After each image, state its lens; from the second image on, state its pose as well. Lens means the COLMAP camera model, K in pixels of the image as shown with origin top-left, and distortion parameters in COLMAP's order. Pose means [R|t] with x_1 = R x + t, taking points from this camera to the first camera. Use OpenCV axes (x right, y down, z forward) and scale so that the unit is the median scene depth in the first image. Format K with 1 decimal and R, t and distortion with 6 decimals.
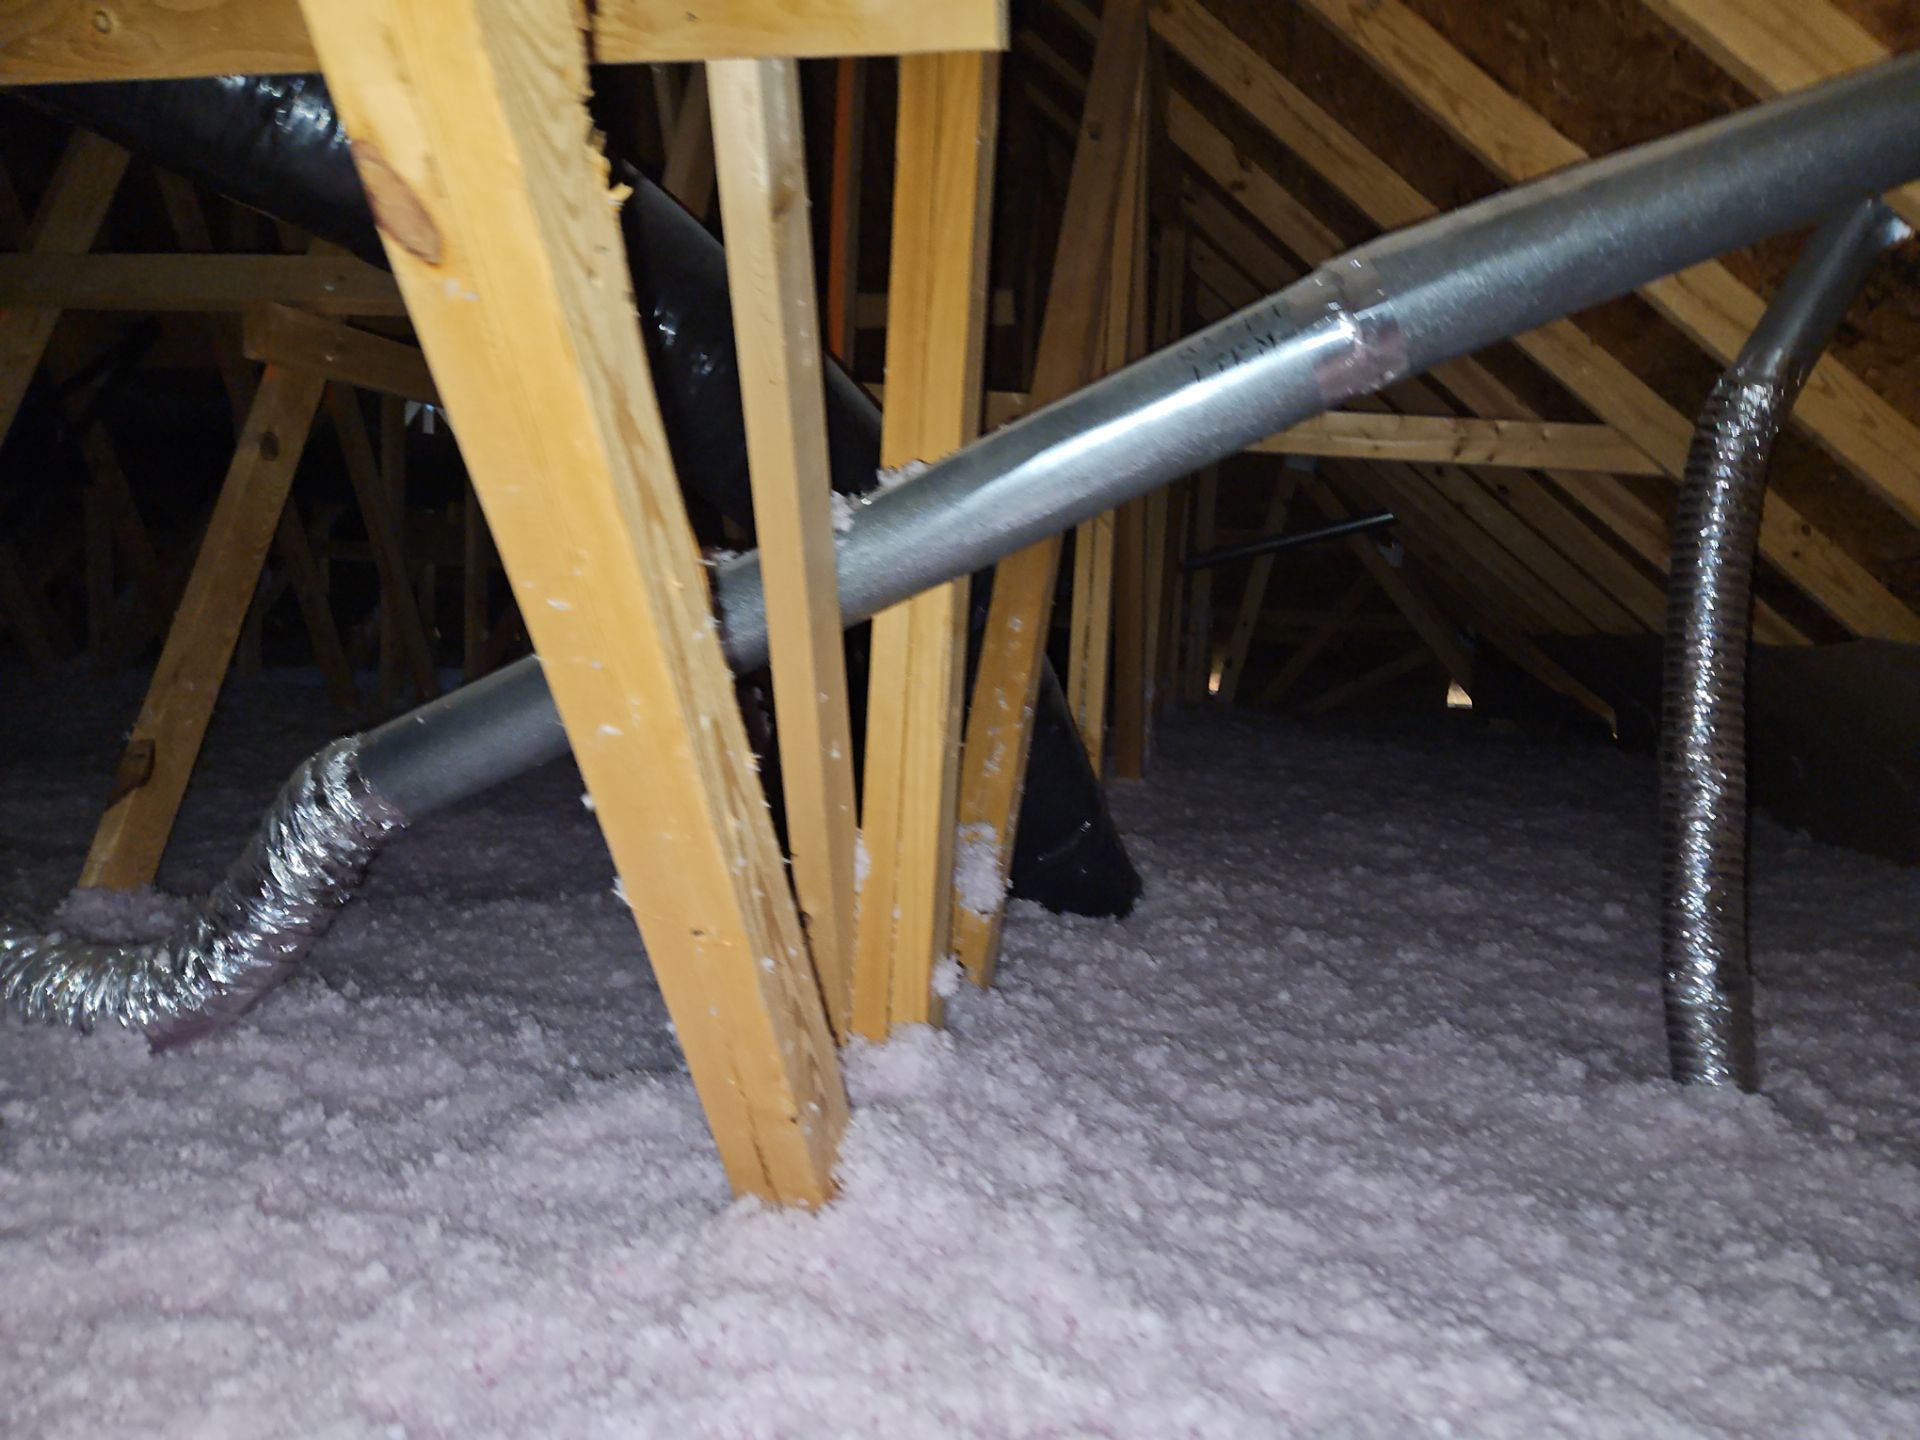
lens RADIAL K [[1293.2, 0, 1016.8], [0, 1293.2, 721.8], [0, 0, 1]] dist [0.057931, -0.053105]
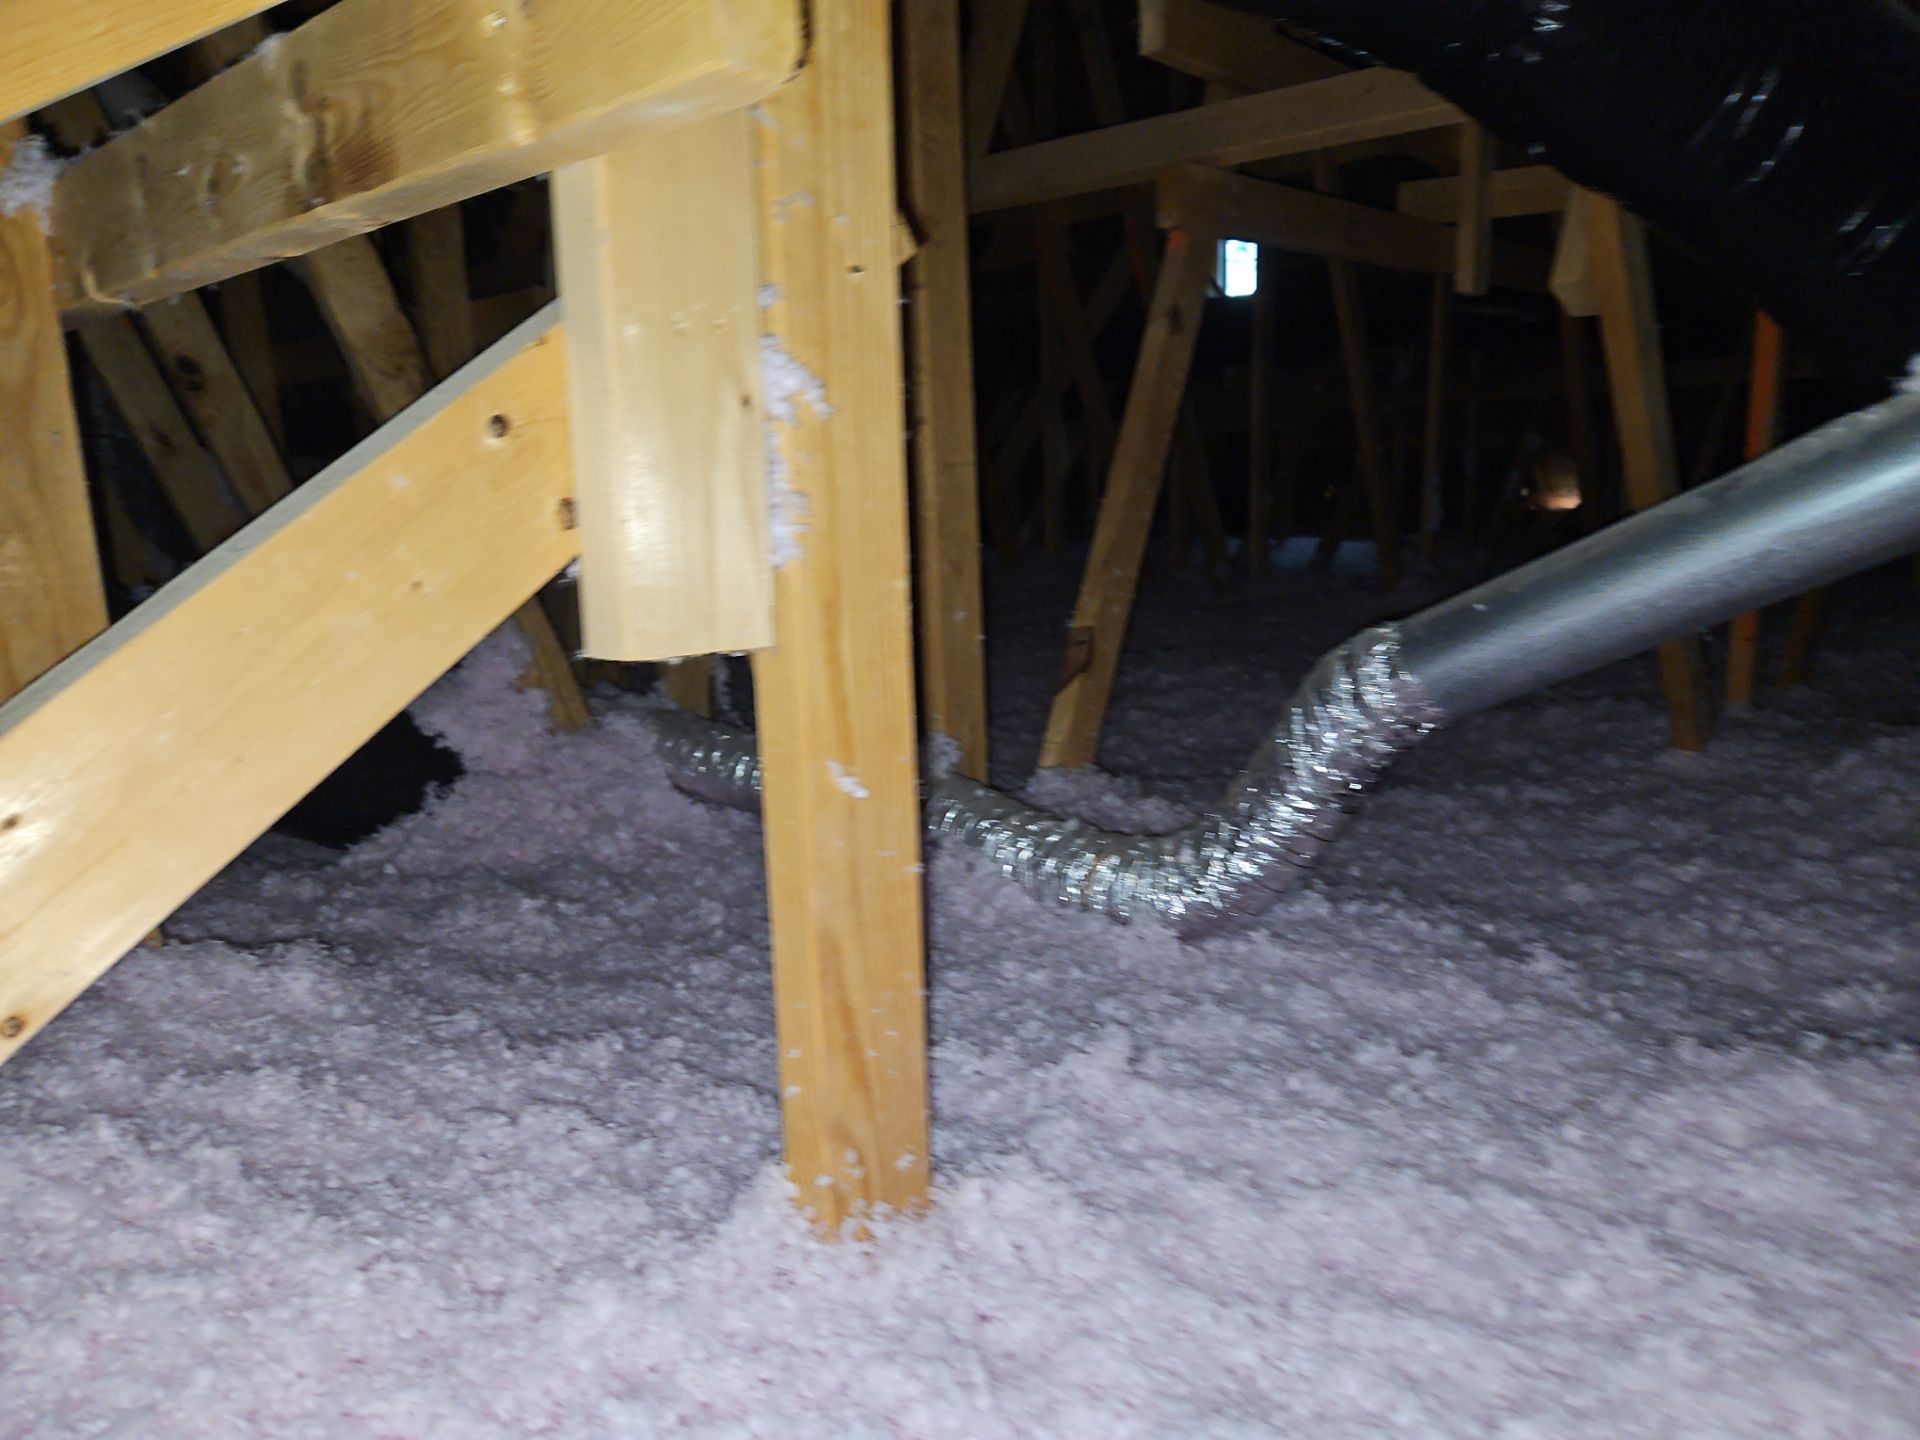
lens RADIAL K [[1294.0, 0, 960.0], [0, 1294.0, 720.0], [0, 0, 1]] dist [0.065890, -0.074148]
pose [[0.855213, 0.015918, -0.518032, -0.285717], [0.040462, 0.994427, 0.097354, -0.022189], [0.516695, -0.104219, 0.849803, 0.092090]]
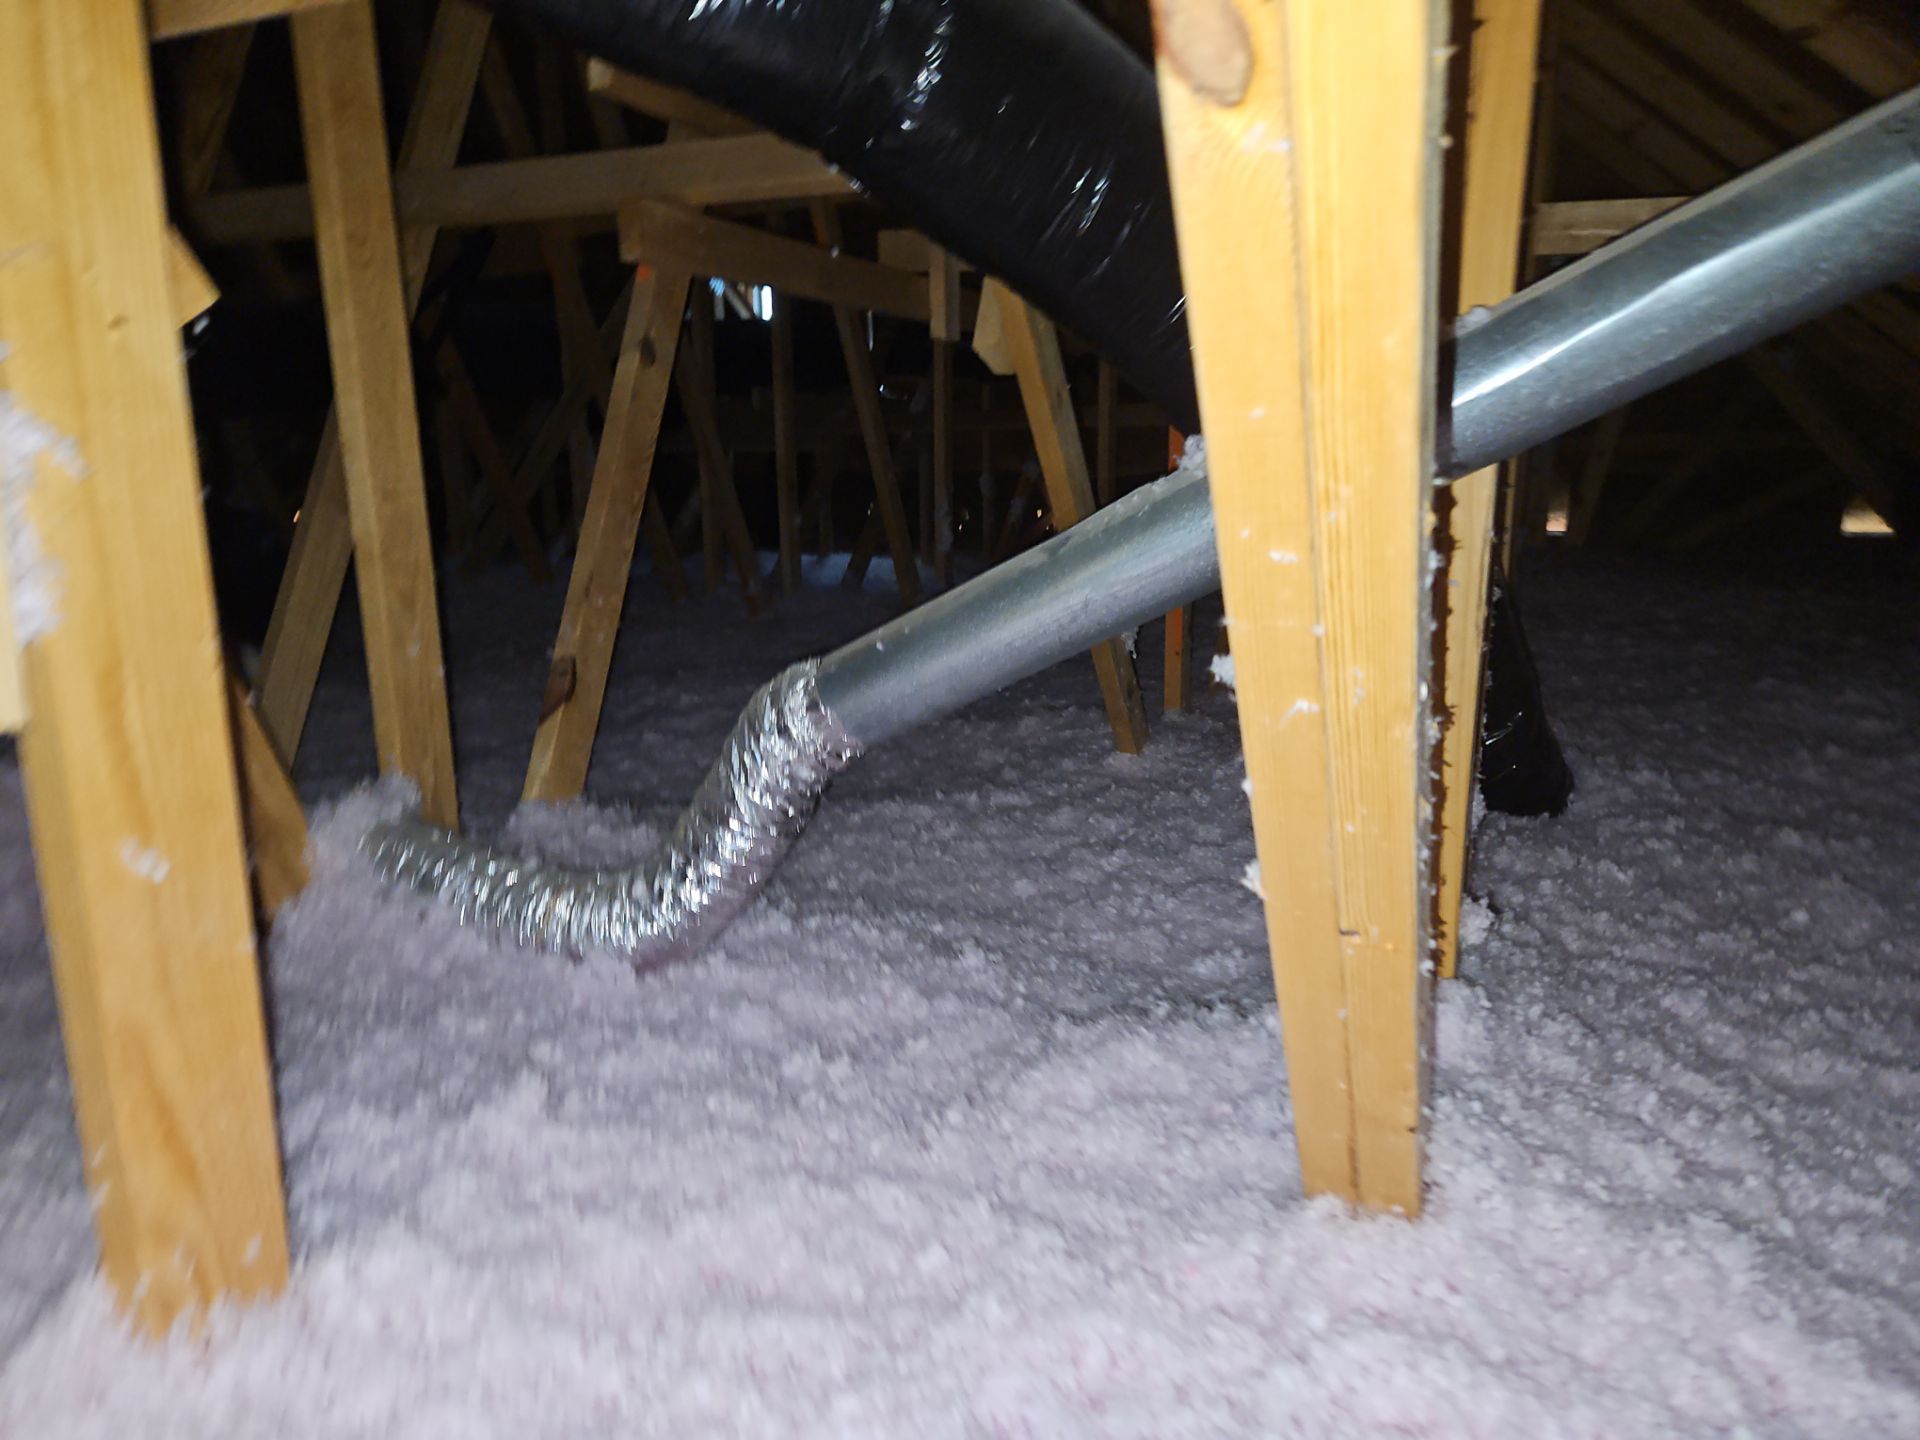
lens RADIAL K [[1294.0, 0, 960.0], [0, 1294.0, 720.0], [0, 0, 1]] dist [0.065890, -0.074148]
pose [[0.973995, -0.020358, -0.225652, -0.180752], [0.045308, 0.993339, 0.105946, -0.040339], [0.221992, -0.113415, 0.968430, 0.104349]]
